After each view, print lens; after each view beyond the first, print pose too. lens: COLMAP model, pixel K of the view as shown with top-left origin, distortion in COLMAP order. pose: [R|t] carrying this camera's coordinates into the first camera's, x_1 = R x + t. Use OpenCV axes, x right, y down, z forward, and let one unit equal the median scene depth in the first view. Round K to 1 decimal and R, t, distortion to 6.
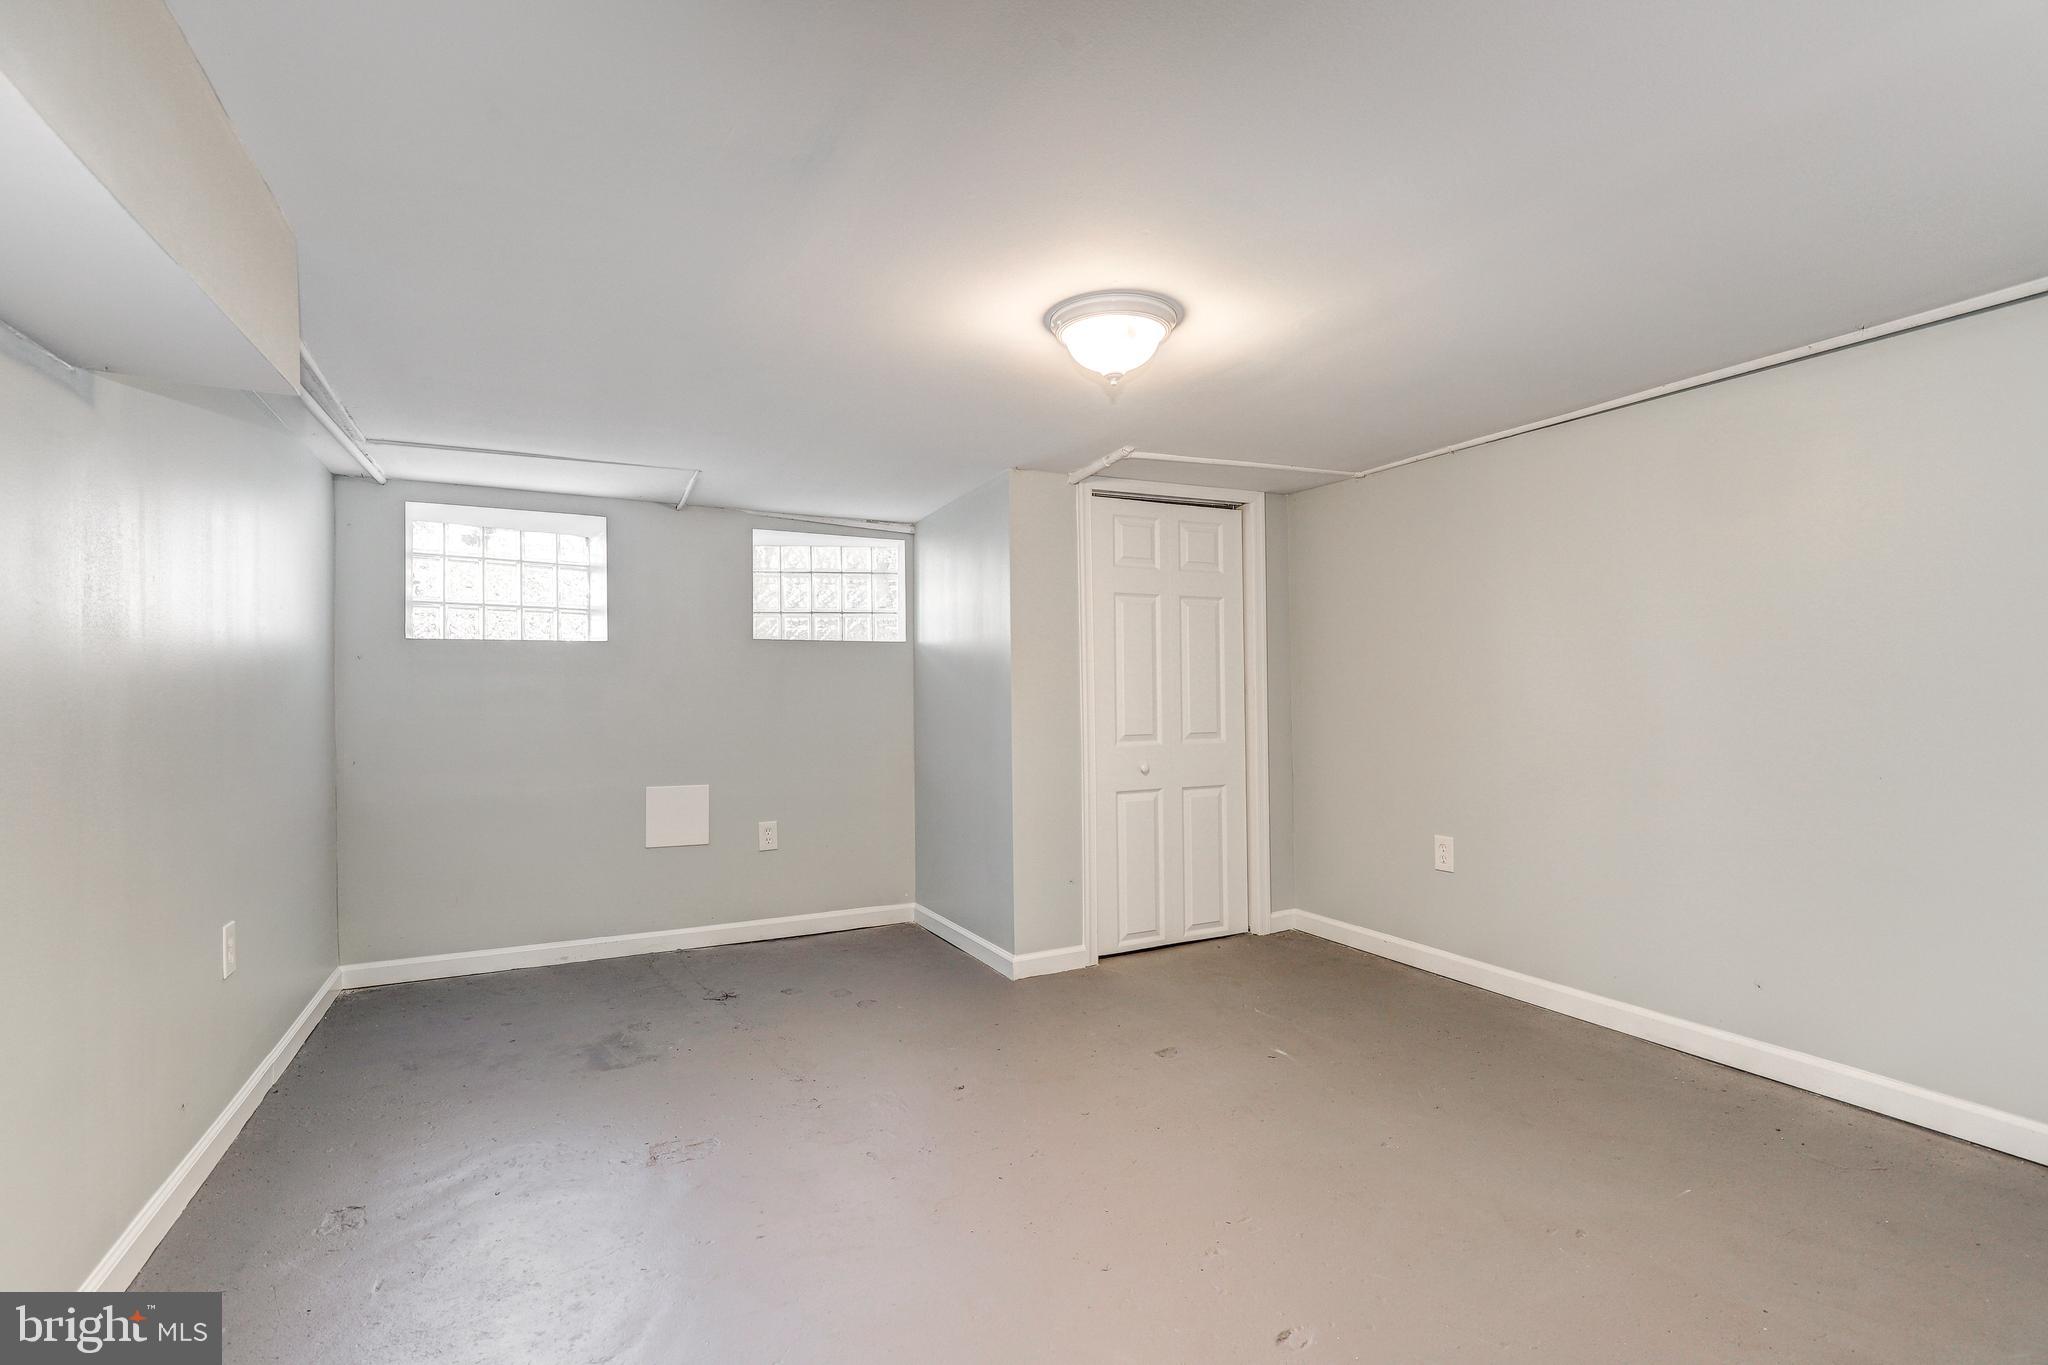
lens RADIAL K [[949.2, 0, 1025.2], [0, 949.2, 691.5], [0, 0, 1]] dist [-0.025047, 0.002778]
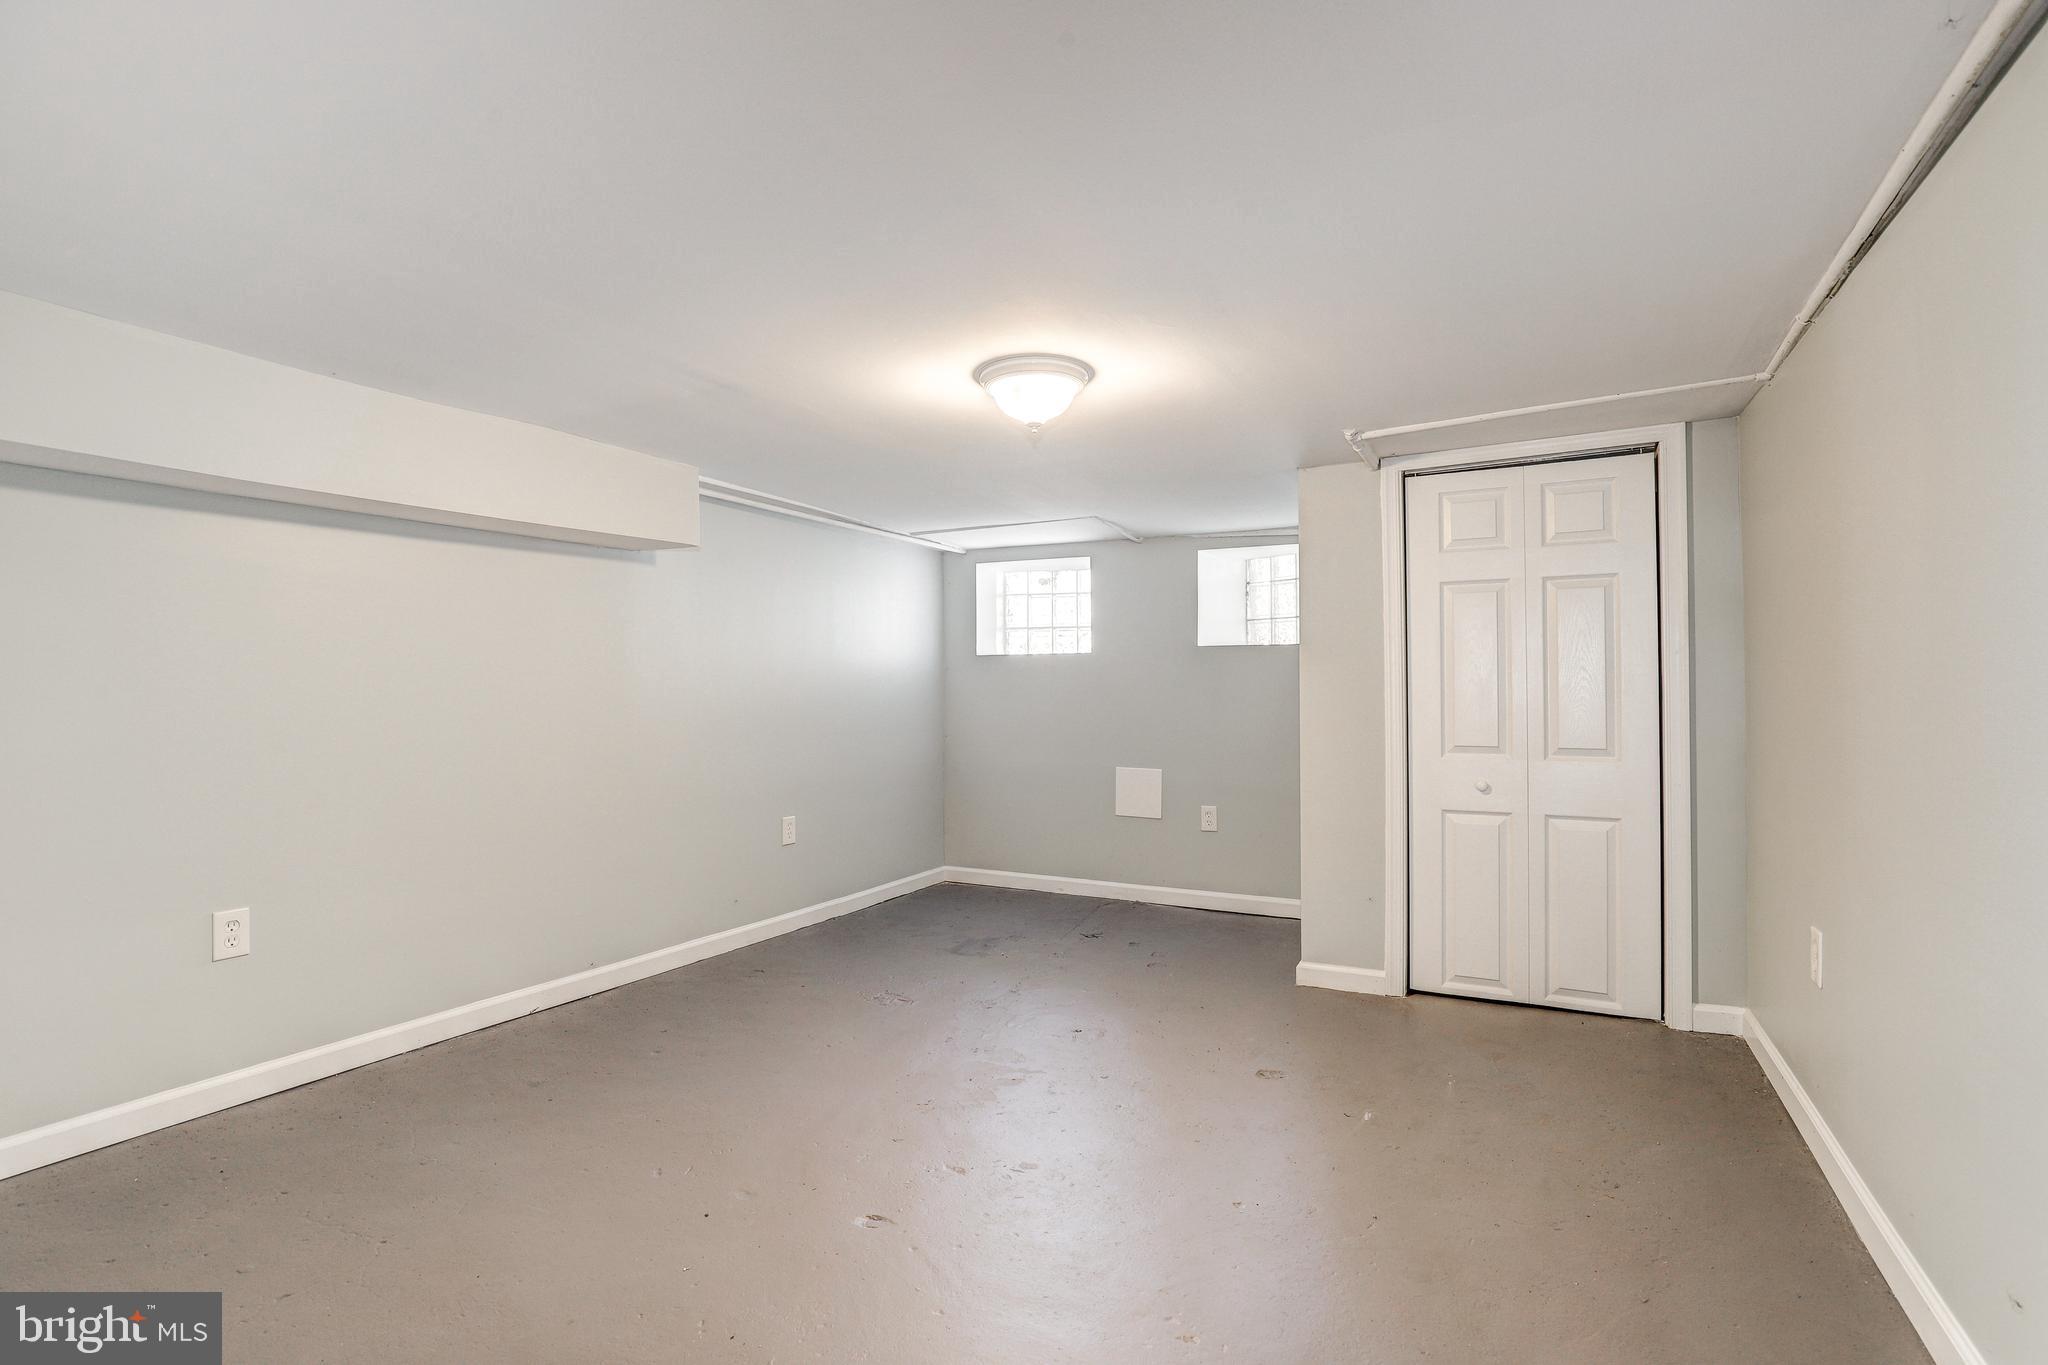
lens RADIAL K [[949.2, 0, 1019.0], [0, 949.2, 678.3], [0, 0, 1]] dist [-0.025047, 0.002778]
pose [[0.568309, -0.005264, -0.822798, 0.572036], [-0.001963, 0.999968, -0.007753, -0.006666], [0.822813, 0.006021, 0.568281, 0.177334]]
